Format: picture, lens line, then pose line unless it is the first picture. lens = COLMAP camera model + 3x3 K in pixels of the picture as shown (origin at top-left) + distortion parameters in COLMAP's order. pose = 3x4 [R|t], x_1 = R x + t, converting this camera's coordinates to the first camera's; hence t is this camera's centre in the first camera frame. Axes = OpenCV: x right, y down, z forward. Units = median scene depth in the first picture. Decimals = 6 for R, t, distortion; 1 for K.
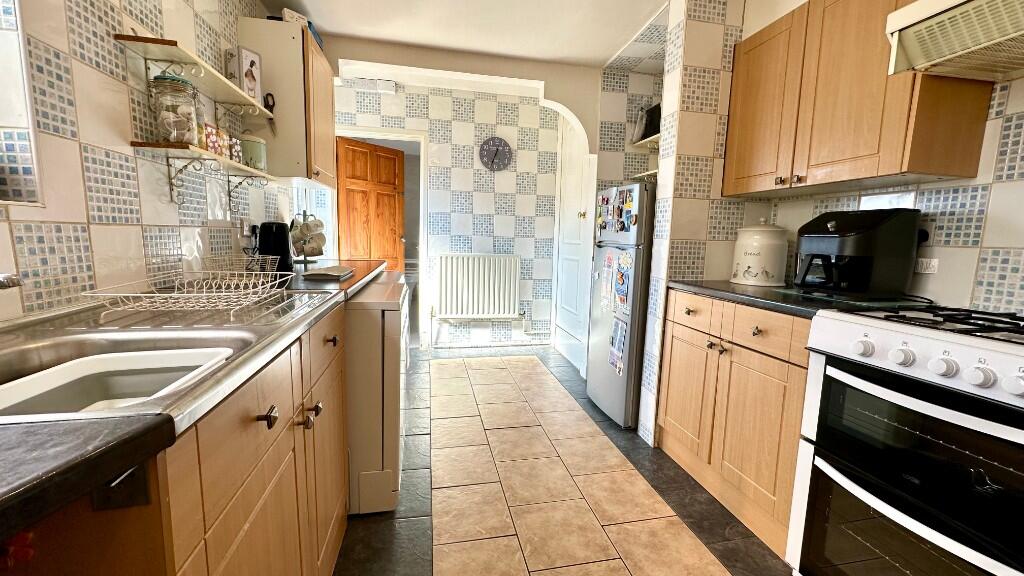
lens RADIAL K [[407.5, 0, 511.5], [0, 407.5, 289.4], [0, 0, 1]] dist [-0.003360, -0.000226]
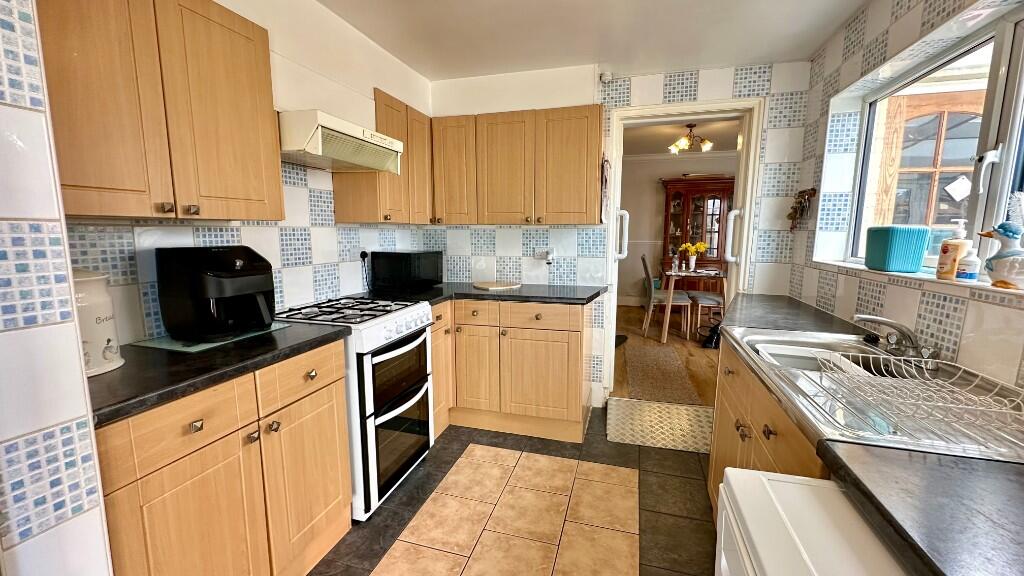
lens RADIAL K [[407.5, 0, 512.3], [0, 407.5, 287.4], [0, 0, 1]] dist [-0.003360, -0.000226]
pose [[-0.882992, -0.097308, 0.459192, -0.280584], [0.028726, 0.965239, 0.259784, -0.373202], [-0.468509, 0.242578, -0.849503, 1.695789]]
